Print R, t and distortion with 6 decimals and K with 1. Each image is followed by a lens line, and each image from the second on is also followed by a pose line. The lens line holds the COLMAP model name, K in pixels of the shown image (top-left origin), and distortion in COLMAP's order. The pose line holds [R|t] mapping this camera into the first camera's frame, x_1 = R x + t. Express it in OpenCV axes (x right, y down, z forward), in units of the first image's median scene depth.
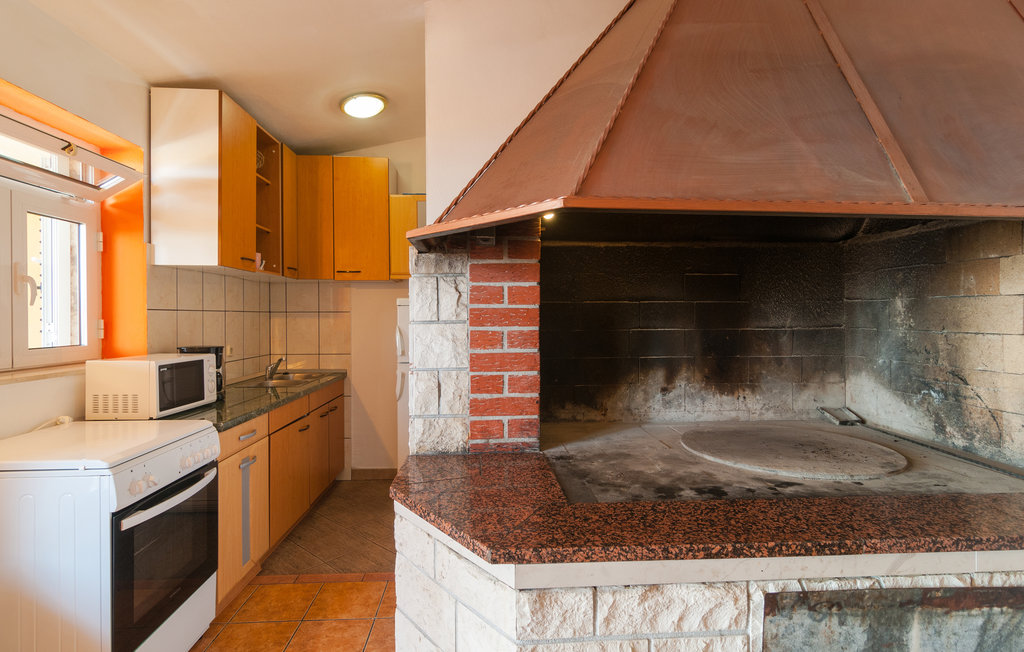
lens RADIAL K [[485.0, 0, 512.0], [0, 485.0, 326.0], [0, 0, 1]] dist [-0.013384, -0.000472]
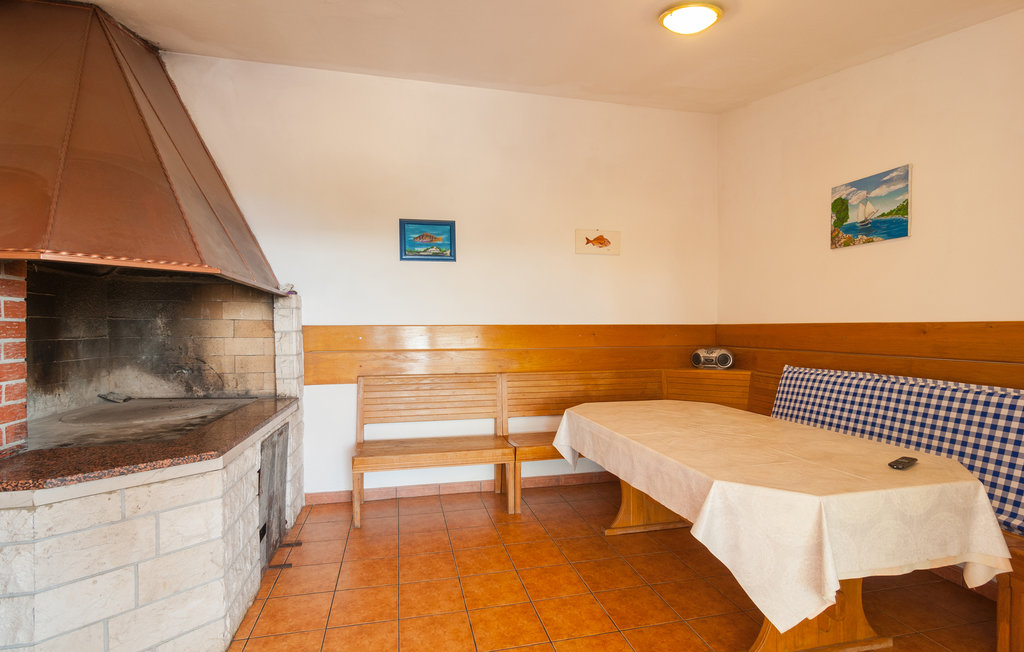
lens RADIAL K [[485.0, 0, 512.0], [0, 485.0, 326.0], [0, 0, 1]] dist [-0.013384, -0.000472]
pose [[-0.178095, 0.007658, 0.983983, -1.218323], [0.018596, 0.999817, -0.004415, -0.001350], [-0.983838, 0.017512, -0.178205, 0.096451]]
